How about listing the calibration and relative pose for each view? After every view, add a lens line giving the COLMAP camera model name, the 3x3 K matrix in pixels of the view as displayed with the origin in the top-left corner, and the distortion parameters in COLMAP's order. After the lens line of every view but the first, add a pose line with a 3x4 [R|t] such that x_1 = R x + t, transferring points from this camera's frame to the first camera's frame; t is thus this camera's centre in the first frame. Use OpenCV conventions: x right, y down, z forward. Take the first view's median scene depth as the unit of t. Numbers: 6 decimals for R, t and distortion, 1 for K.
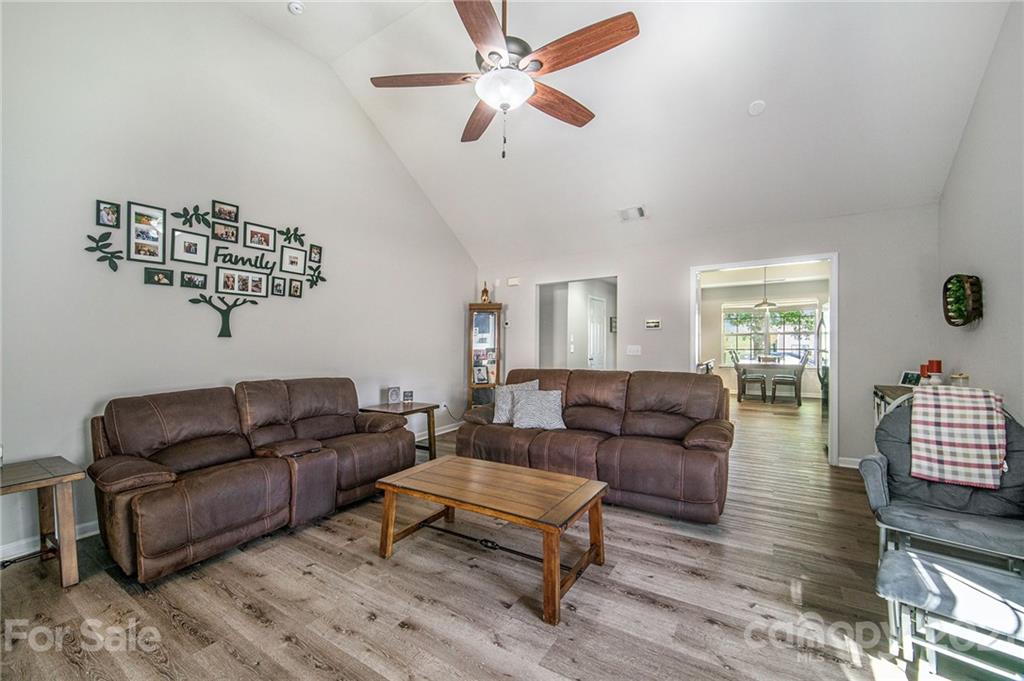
lens RADIAL K [[412.0, 0, 508.0], [0, 412.0, 339.2], [0, 0, 1]] dist [0.001195, -0.001135]
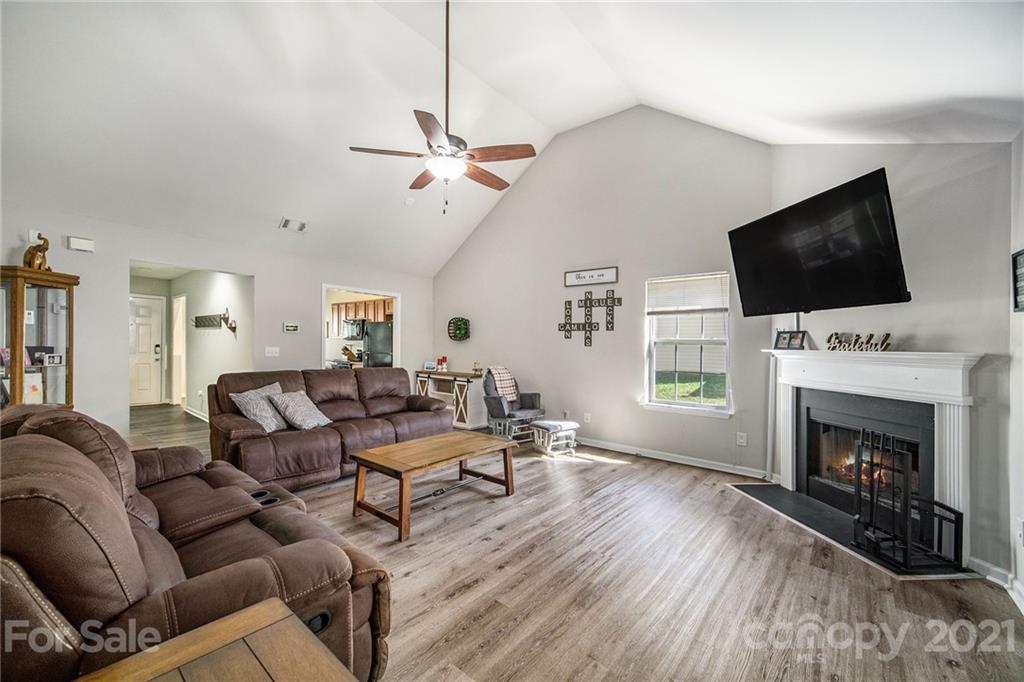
lens RADIAL K [[412.0, 0, 507.8], [0, 412.0, 340.0], [0, 0, 1]] dist [0.001195, -0.001135]
pose [[0.106797, 0.030768, 0.993805, -1.491408], [-0.025526, 0.999276, -0.028195, 0.024968], [-0.993953, -0.022357, 0.107505, 0.677953]]
